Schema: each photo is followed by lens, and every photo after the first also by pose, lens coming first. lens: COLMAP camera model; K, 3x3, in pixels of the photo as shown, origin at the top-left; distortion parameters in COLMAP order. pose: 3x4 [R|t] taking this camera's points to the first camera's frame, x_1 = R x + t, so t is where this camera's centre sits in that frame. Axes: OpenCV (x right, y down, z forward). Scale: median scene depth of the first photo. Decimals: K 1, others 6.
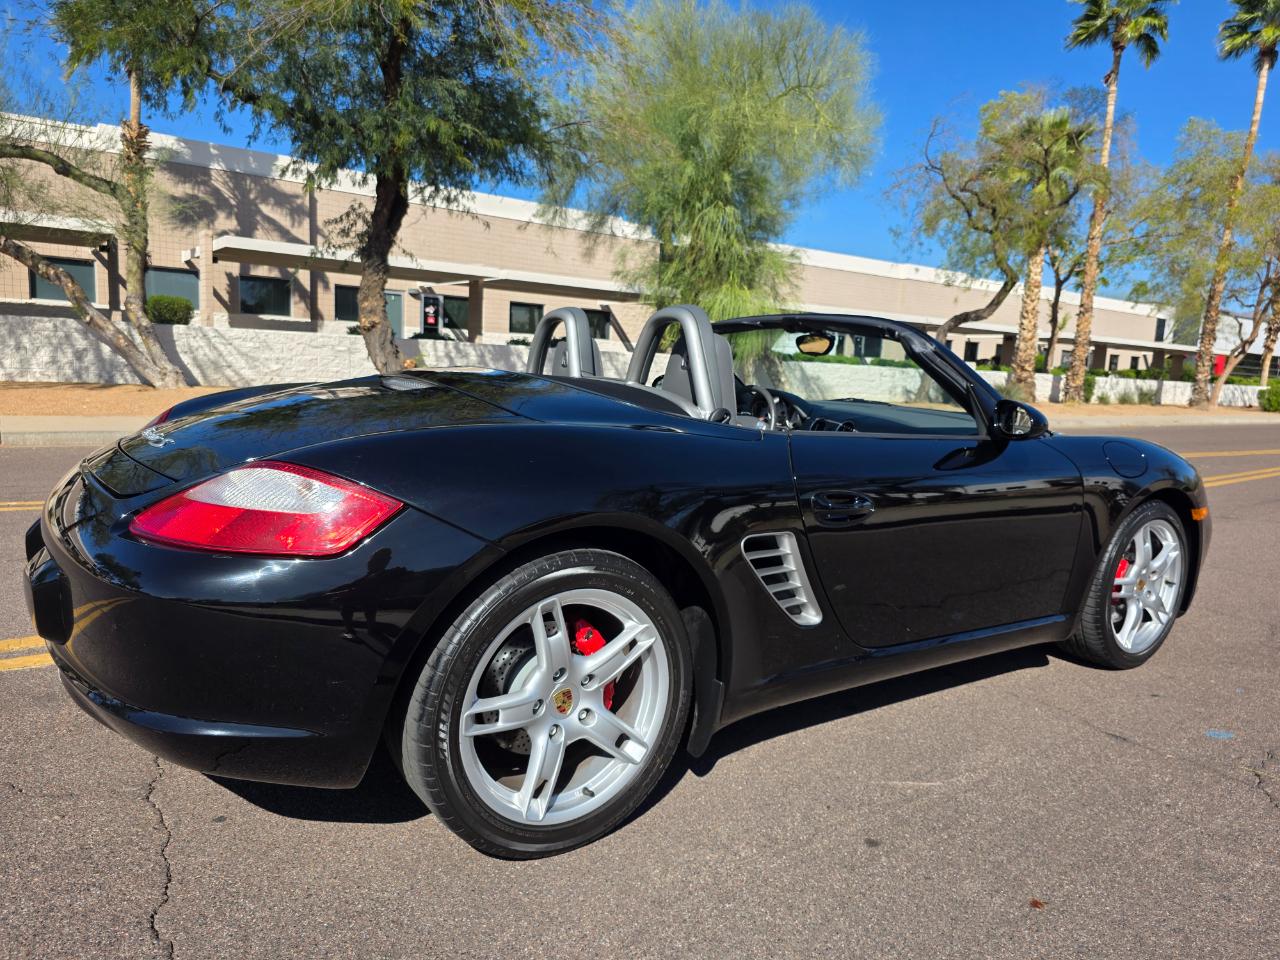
lens RADIAL K [[862.5, 0, 646.6], [0, 862.5, 477.8], [0, 0, 1]] dist [0.040688, -0.036177]
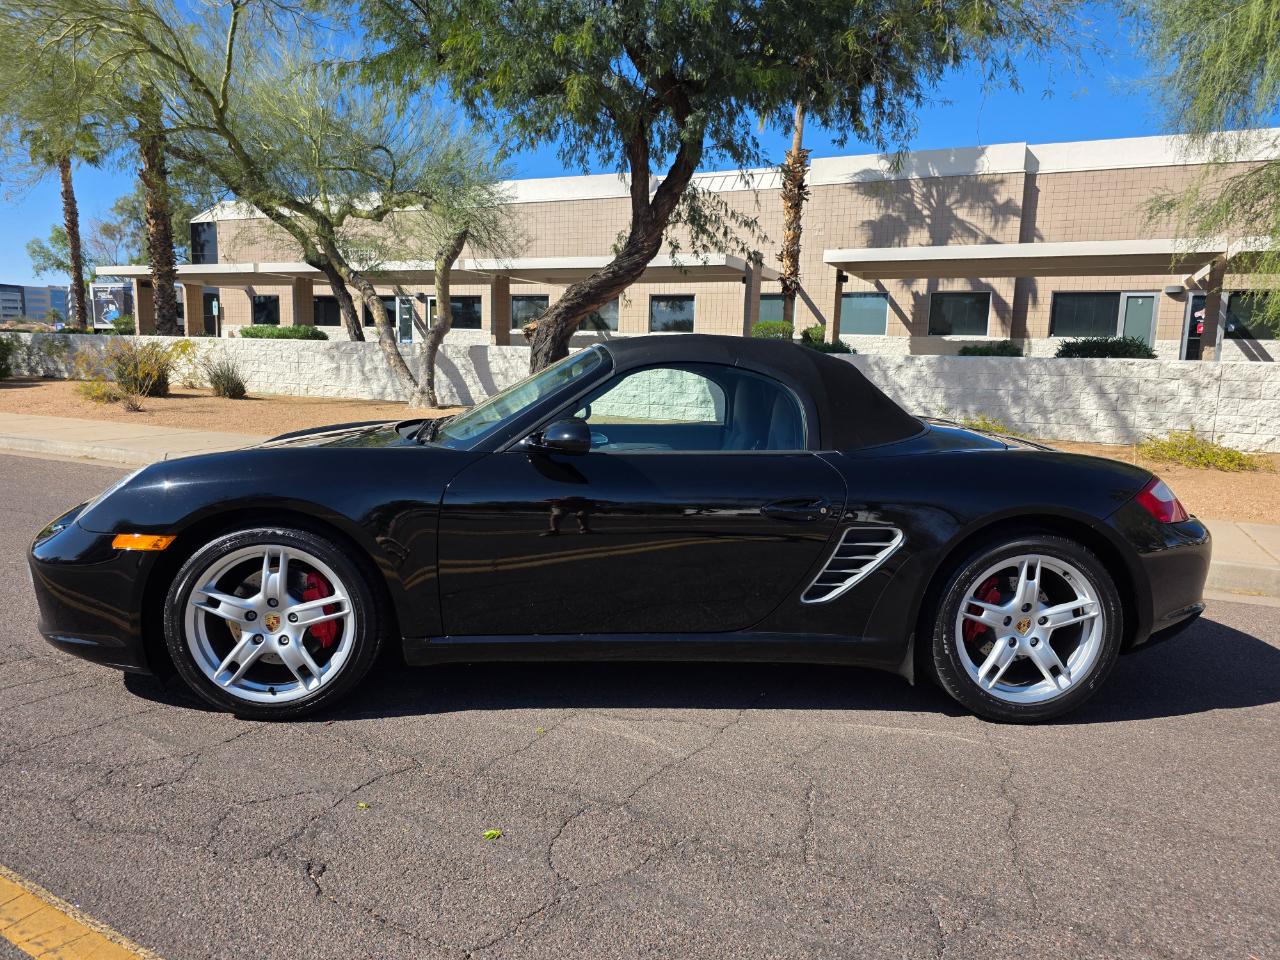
lens RADIAL K [[862.5, 0, 643.7], [0, 862.5, 474.0], [0, 0, 1]] dist [0.040688, -0.036177]
pose [[0.444470, 0.084232, -0.891825, 0.337142], [-0.124184, 0.991750, 0.031778, -0.069773], [0.887144, 0.096626, 0.451263, 0.597605]]
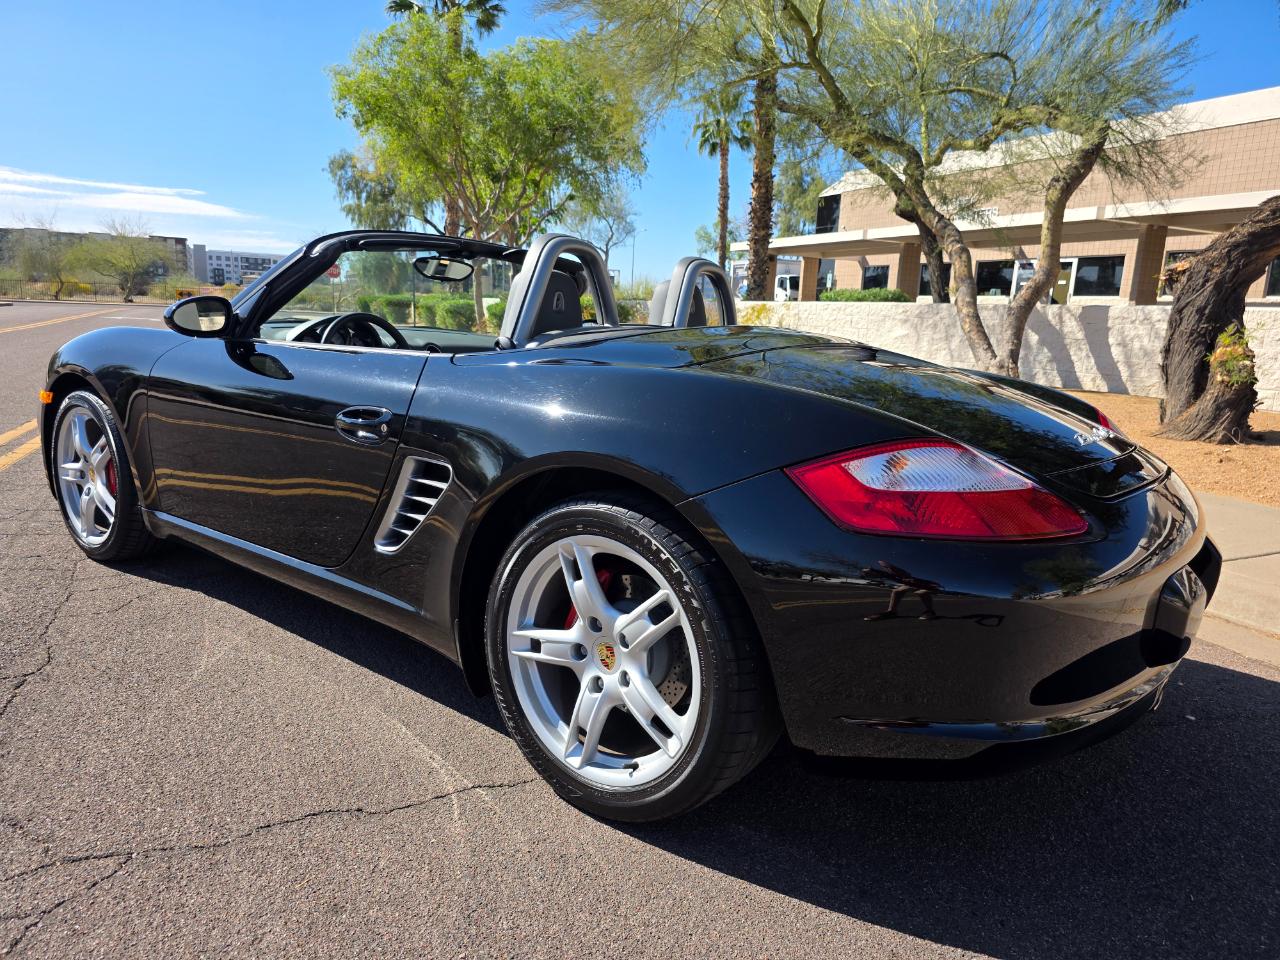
lens RADIAL K [[862.5, 0, 637.3], [0, 862.5, 490.1], [0, 0, 1]] dist [0.040688, -0.036177]
pose [[-0.223301, 0.139342, -0.964738, 0.196188], [-0.178055, 0.967246, 0.180917, -0.074116], [0.958349, 0.212176, -0.191177, 0.655009]]
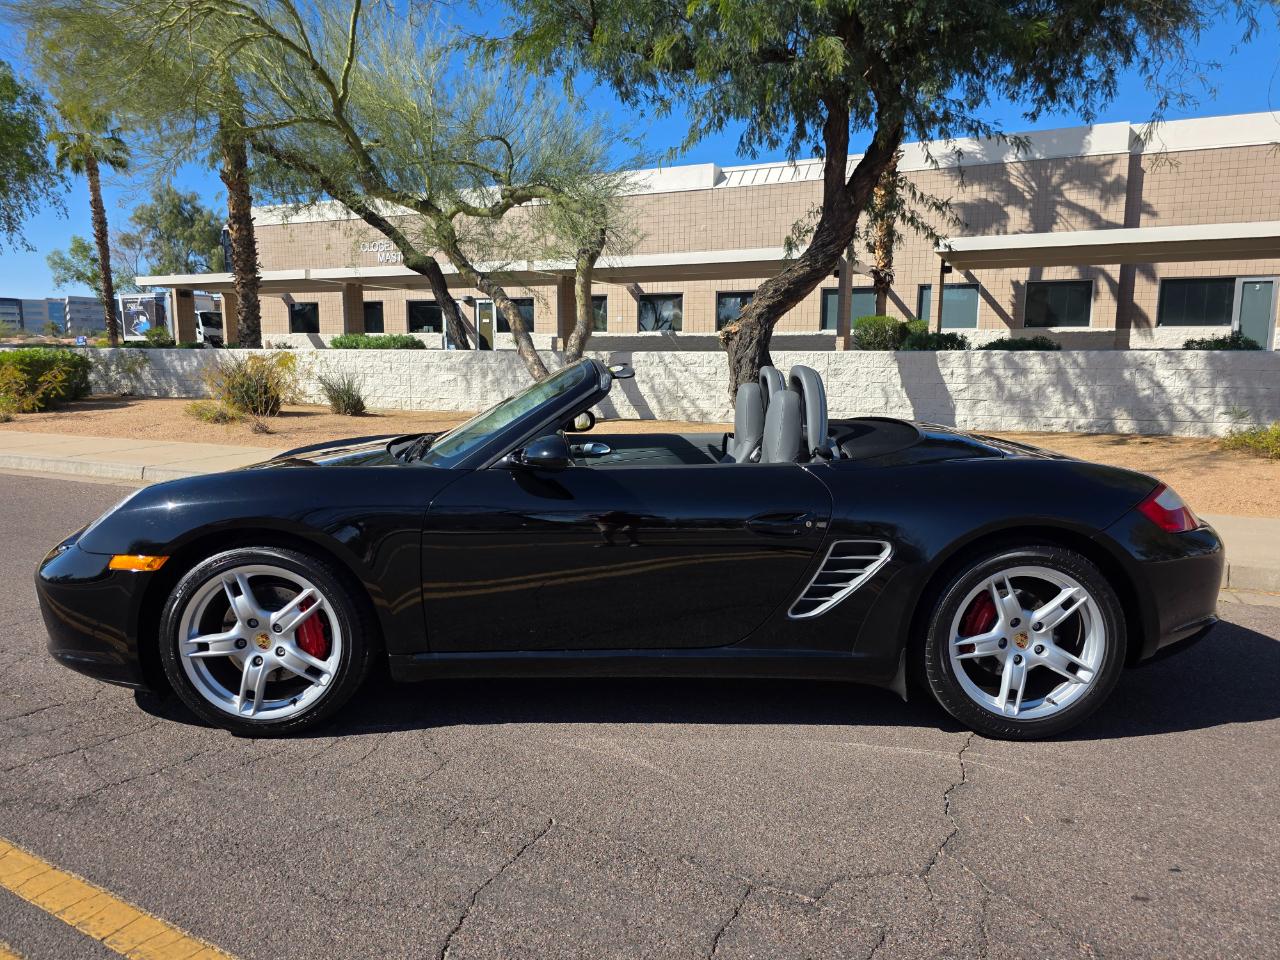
lens RADIAL K [[862.5, 0, 636.2], [0, 862.5, 476.7], [0, 0, 1]] dist [0.040688, -0.036177]
pose [[0.442370, 0.077923, -0.893441, 0.211952], [-0.101673, 0.994153, 0.036366, -0.065646], [0.891051, 0.074752, 0.447706, 0.504461]]
